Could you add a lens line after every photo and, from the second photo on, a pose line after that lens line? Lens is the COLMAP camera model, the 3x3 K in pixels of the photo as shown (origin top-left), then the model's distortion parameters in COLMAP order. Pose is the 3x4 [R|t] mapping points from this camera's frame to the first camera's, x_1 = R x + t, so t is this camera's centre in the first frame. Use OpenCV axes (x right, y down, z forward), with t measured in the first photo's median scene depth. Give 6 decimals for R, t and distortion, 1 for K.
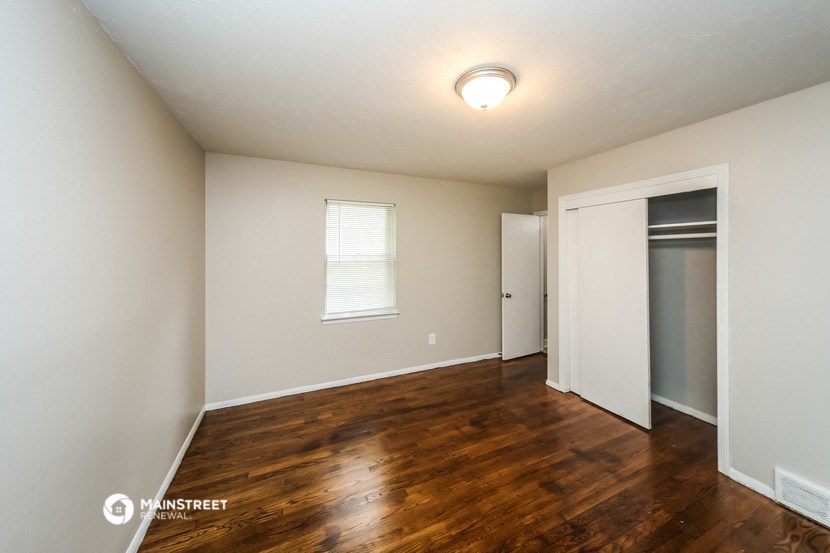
lens RADIAL K [[296.9, 0, 414.4], [0, 296.9, 248.7], [0, 0, 1]] dist [0.000482, 0.000066]
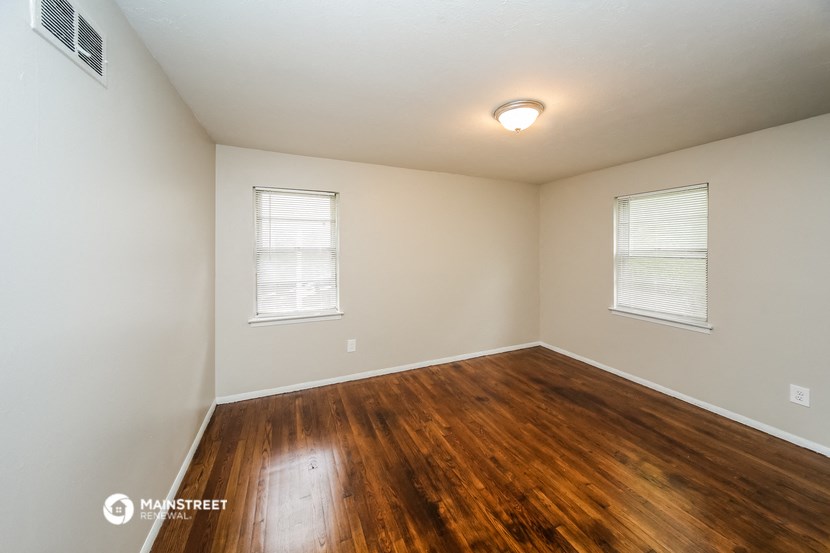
lens RADIAL K [[296.9, 0, 414.4], [0, 296.9, 248.7], [0, 0, 1]] dist [0.000482, 0.000066]
pose [[-0.025287, 0.007232, -0.999654, 0.891489], [0.015242, 0.999860, 0.006848, -0.000174], [0.999564, -0.015064, -0.025394, 0.350423]]
